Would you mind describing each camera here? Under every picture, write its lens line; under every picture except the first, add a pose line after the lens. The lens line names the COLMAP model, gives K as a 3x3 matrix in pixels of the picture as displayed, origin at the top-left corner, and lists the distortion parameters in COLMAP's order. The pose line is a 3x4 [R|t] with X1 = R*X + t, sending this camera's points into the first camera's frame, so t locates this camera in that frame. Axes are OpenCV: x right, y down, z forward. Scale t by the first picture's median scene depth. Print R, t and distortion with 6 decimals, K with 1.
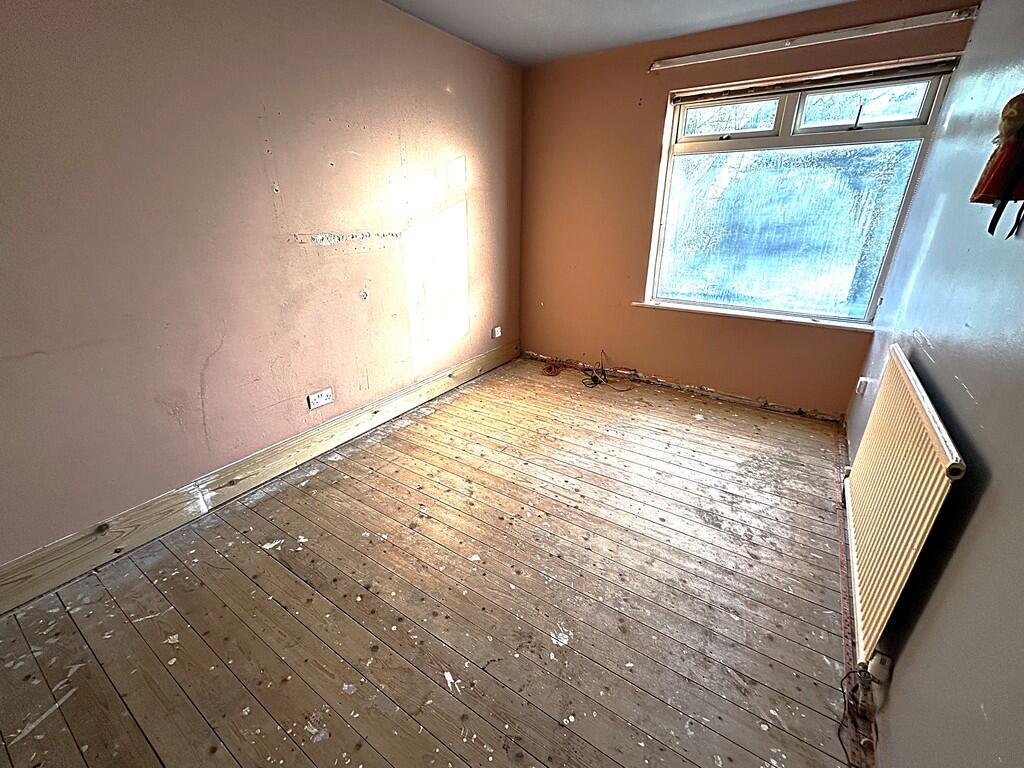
lens RADIAL K [[407.9, 0, 512.0], [0, 407.9, 384.0], [0, 0, 1]] dist [-0.002198, 0.000599]
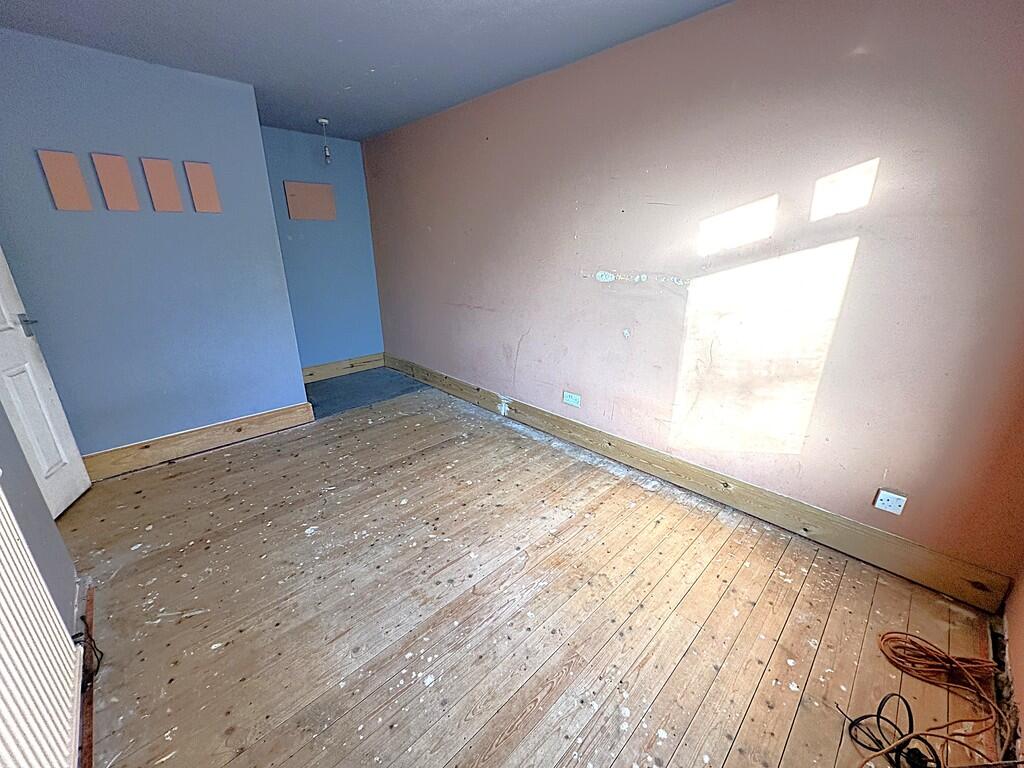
lens RADIAL K [[407.9, 0, 512.0], [0, 407.9, 384.0], [0, 0, 1]] dist [-0.002198, 0.000599]
pose [[-0.197714, 0.321681, -0.925976, 0.676279], [-0.375647, 0.847647, 0.374677, -0.385681], [0.905427, 0.421919, -0.046753, 0.847687]]
